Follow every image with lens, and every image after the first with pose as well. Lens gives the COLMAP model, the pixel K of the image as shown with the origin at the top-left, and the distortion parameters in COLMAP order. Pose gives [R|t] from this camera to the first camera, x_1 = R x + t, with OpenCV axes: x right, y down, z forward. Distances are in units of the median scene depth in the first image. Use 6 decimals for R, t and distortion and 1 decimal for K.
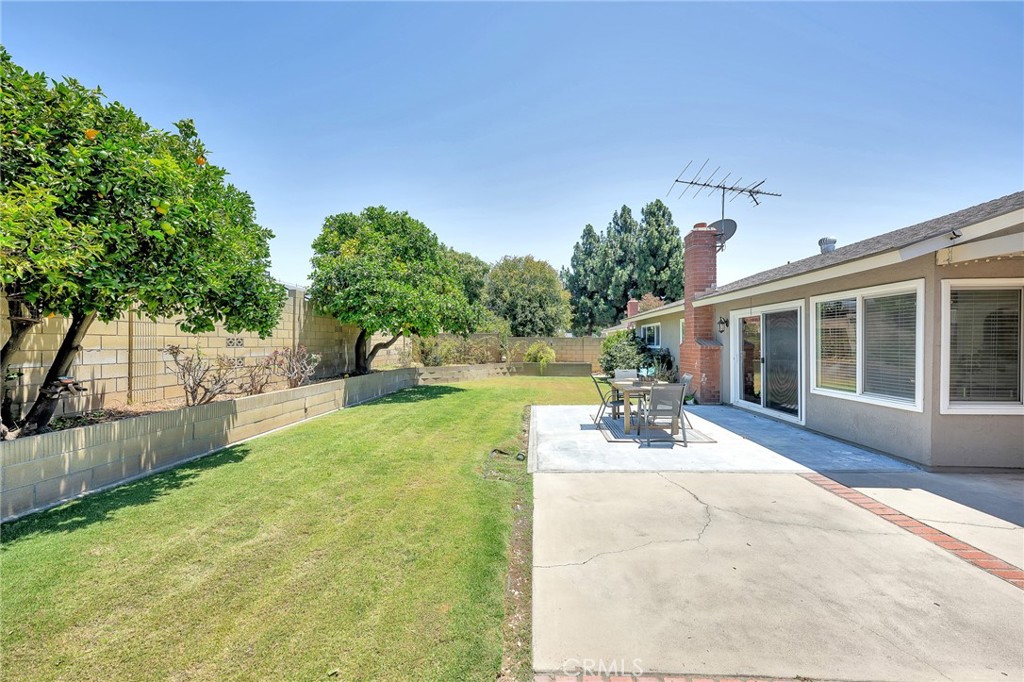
lens RADIAL K [[406.3, 0, 510.9], [0, 406.3, 343.1], [0, 0, 1]] dist [-0.001031, -0.000099]
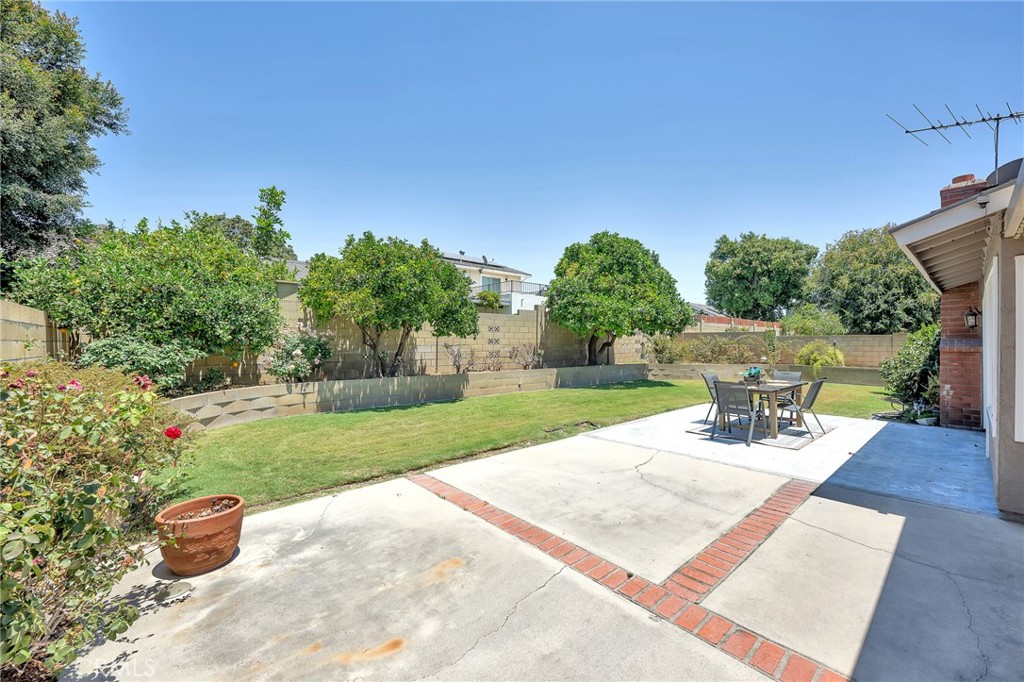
lens RADIAL K [[404.8, 0, 512.0], [0, 404.8, 341.0], [0, 0, 1]] dist [0.001568, -0.005187]
pose [[0.699237, 0.000054, -0.714890, 0.446685], [-0.001970, 0.999996, -0.001851, -0.000989], [0.714888, 0.002703, 0.699234, -0.071980]]
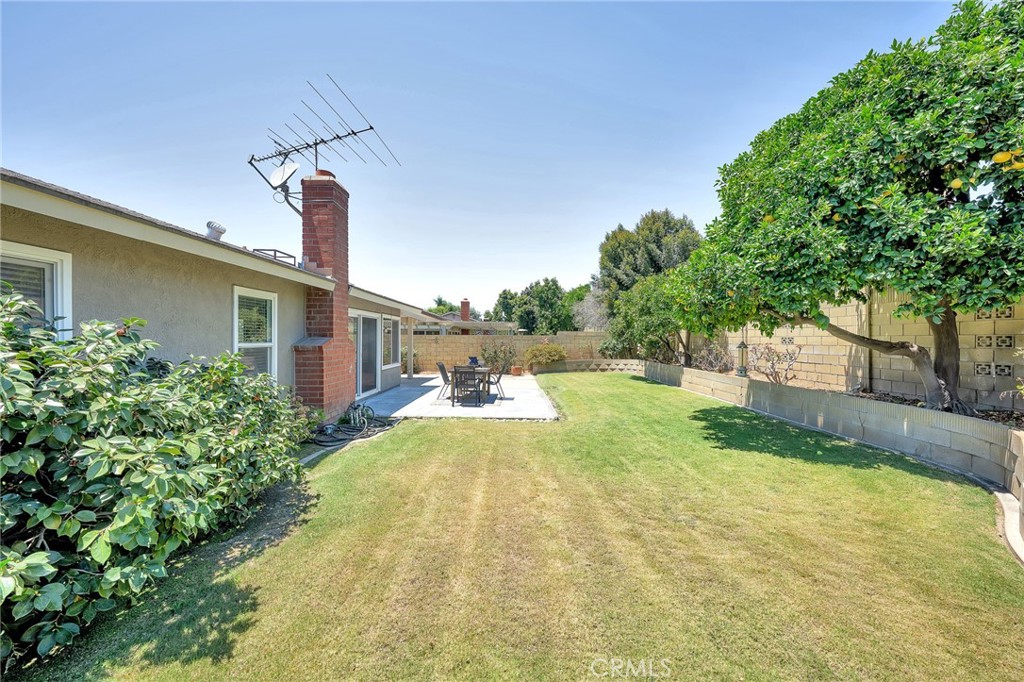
lens RADIAL K [[406.3, 0, 510.9], [0, 406.3, 343.1], [0, 0, 1]] dist [-0.001031, -0.000099]
pose [[-0.998839, -0.000633, -0.048172, 0.189447], [-0.001132, 0.999946, 0.010342, -0.004873], [0.048163, 0.010385, -0.998785, 1.834769]]
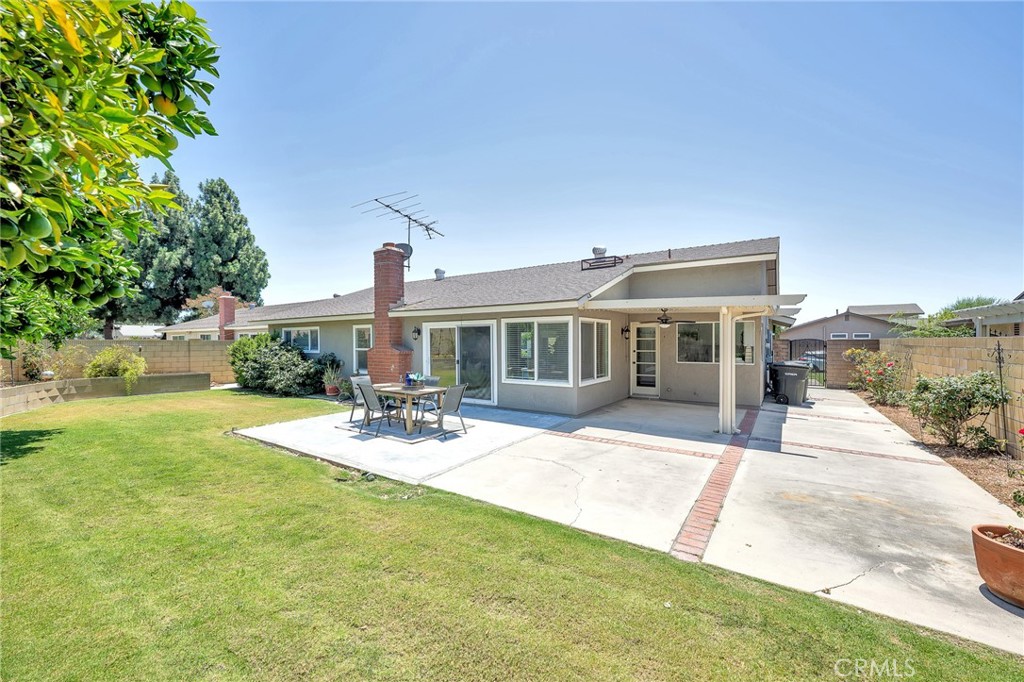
lens RADIAL K [[406.3, 0, 510.9], [0, 406.3, 343.1], [0, 0, 1]] dist [-0.001031, -0.000099]
pose [[0.510154, -0.003386, 0.860077, -0.356146], [0.002442, 0.999994, 0.002489, -0.017998], [-0.860080, 0.000830, 0.510159, 0.140103]]
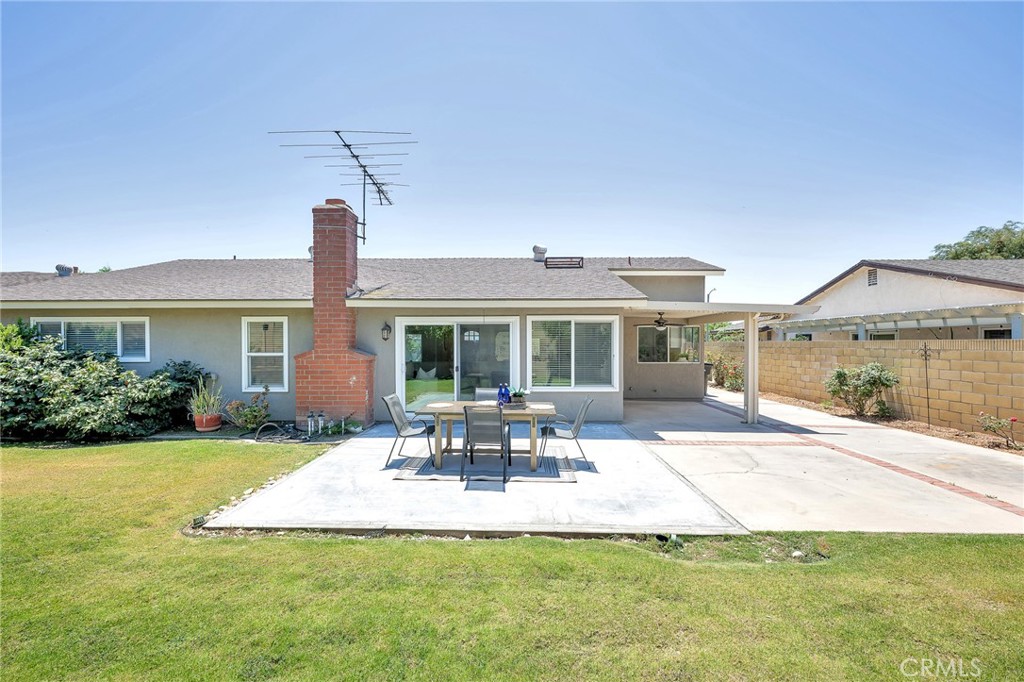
lens RADIAL K [[406.3, 0, 510.9], [0, 406.3, 343.1], [0, 0, 1]] dist [-0.001031, -0.000099]
pose [[-0.041324, 0.004053, 0.999138, -0.347107], [0.001939, 0.999990, -0.003976, -0.015244], [-0.999144, 0.001773, -0.041332, 0.740191]]
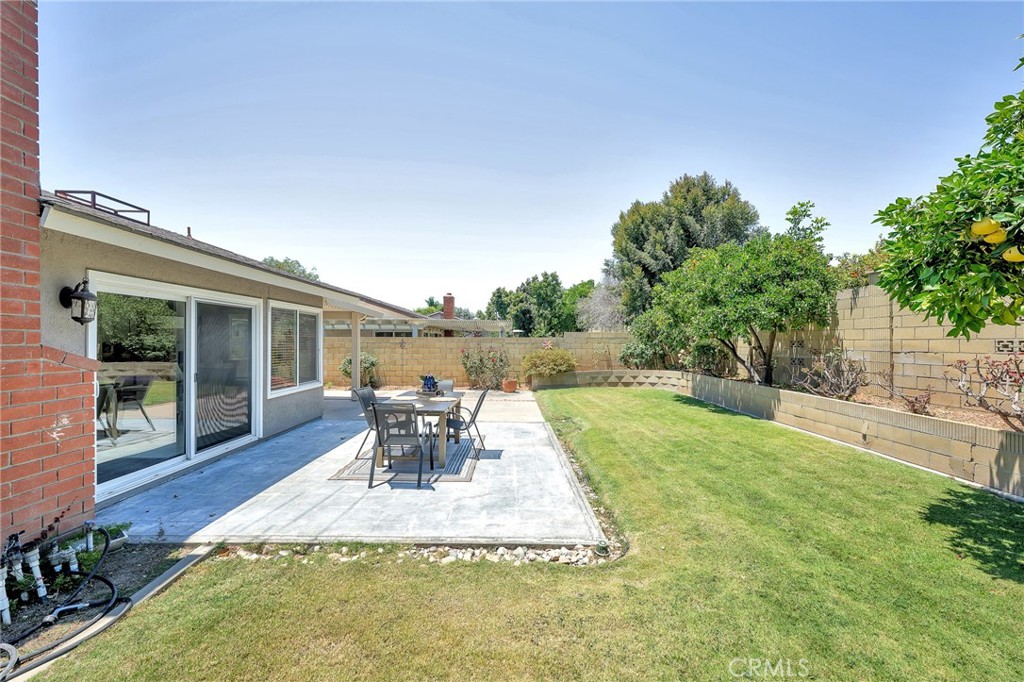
lens RADIAL K [[406.3, 0, 510.9], [0, 406.3, 343.1], [0, 0, 1]] dist [-0.001031, -0.000099]
pose [[-0.998292, 0.000686, -0.058423, 0.149257], [0.000396, 0.999988, 0.004977, -0.009300], [0.058426, 0.004946, -0.998279, 1.339958]]
